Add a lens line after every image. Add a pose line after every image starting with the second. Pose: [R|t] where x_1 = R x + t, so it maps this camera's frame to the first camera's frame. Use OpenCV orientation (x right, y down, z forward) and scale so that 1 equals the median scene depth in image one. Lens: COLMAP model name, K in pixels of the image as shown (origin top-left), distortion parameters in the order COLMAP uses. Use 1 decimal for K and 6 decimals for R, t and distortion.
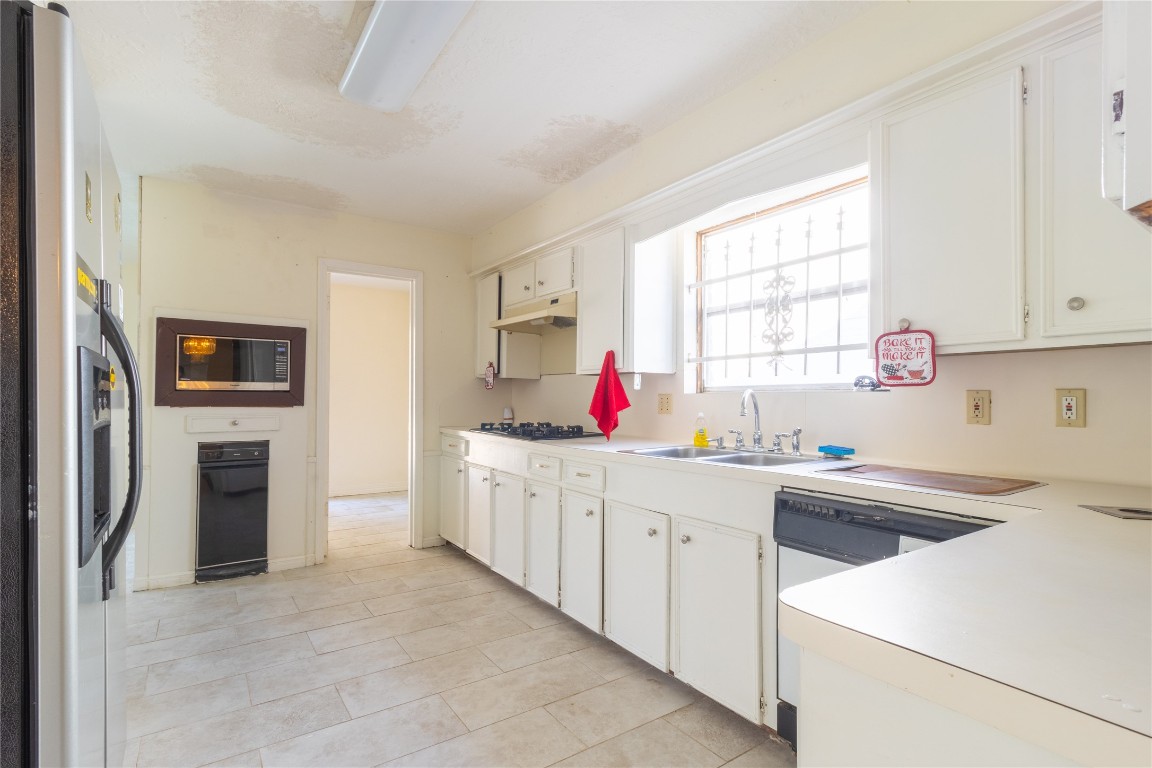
lens RADIAL K [[571.5, 0, 576.0], [0, 571.5, 384.0], [0, 0, 1]] dist [-0.000272, -0.000147]
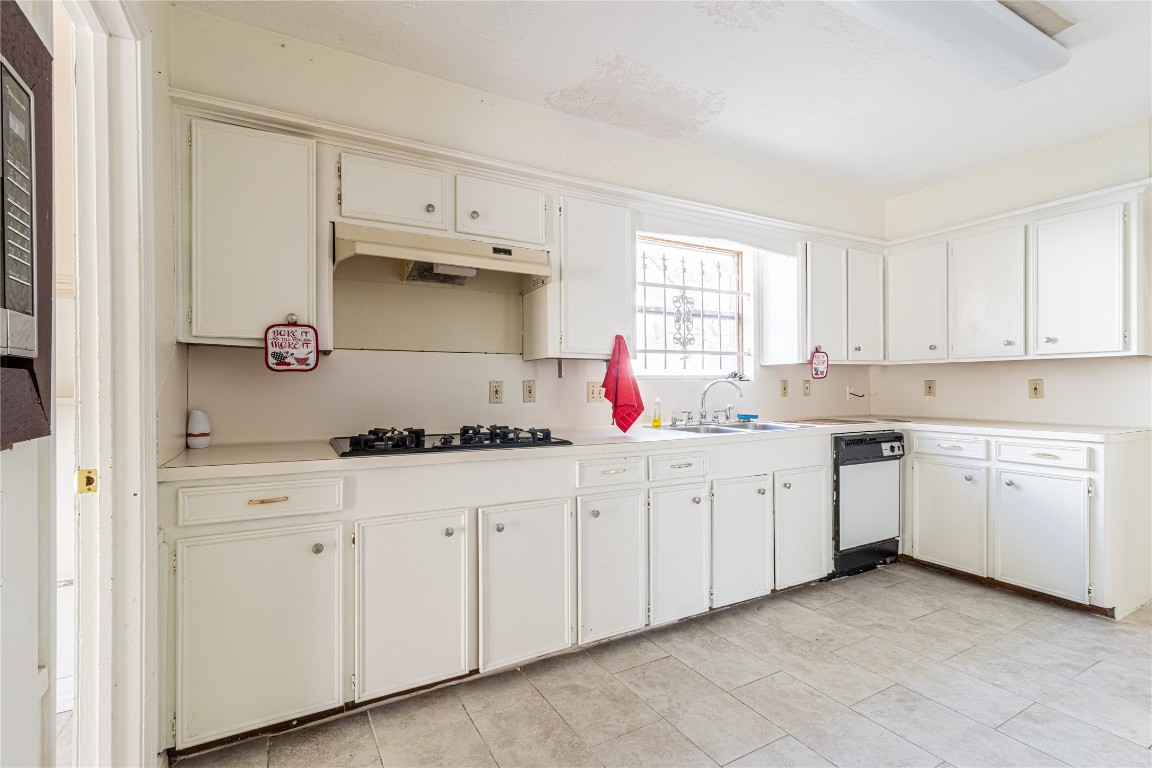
lens RADIAL K [[537.6, 0, 594.0], [0, 537.6, 383.4], [0, 0, 1]] dist [0.001748, -0.000067]
pose [[0.062335, -0.003587, 0.998049, -0.922983], [-0.020680, 0.999774, 0.004885, 0.018240], [-0.997841, -0.020944, 0.062247, 1.114570]]
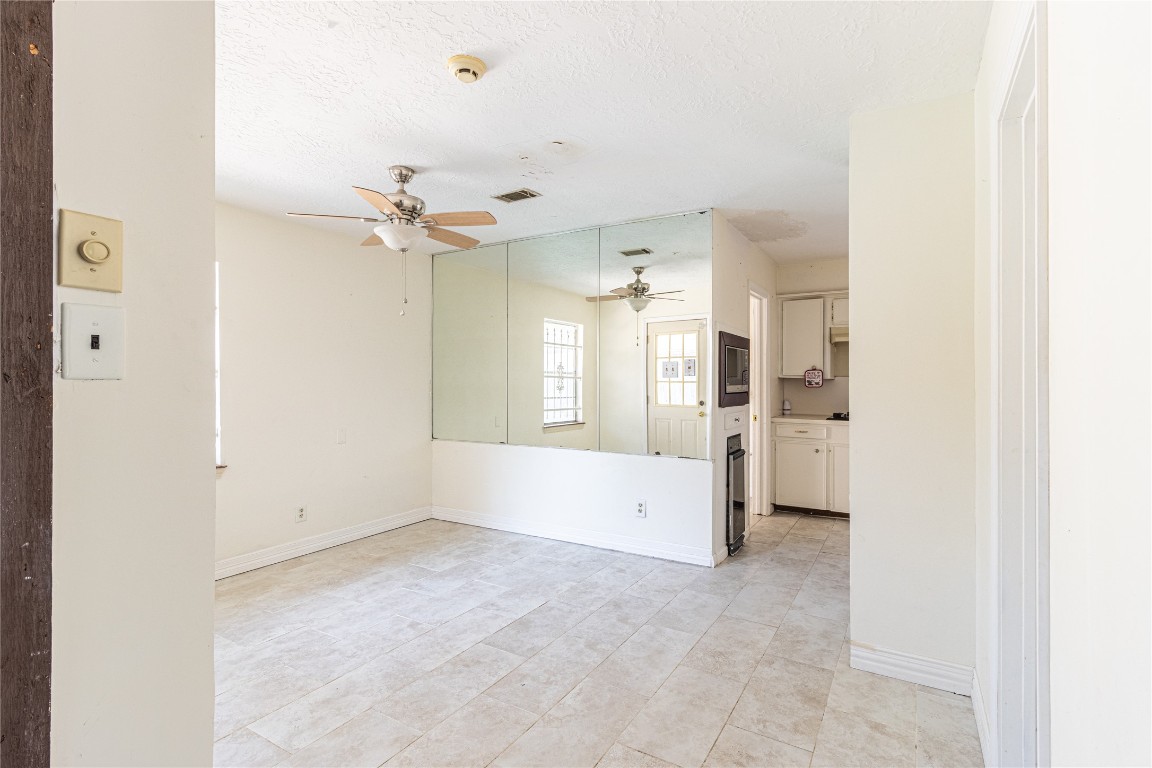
lens RADIAL K [[571.5, 0, 576.0], [0, 571.5, 384.0], [0, 0, 1]] dist [-0.000272, -0.000147]
pose [[0.906094, -0.009782, 0.422962, -1.853416], [-0.004390, 0.999462, 0.032518, -0.060051], [-0.423053, -0.031321, 0.905564, 0.085563]]
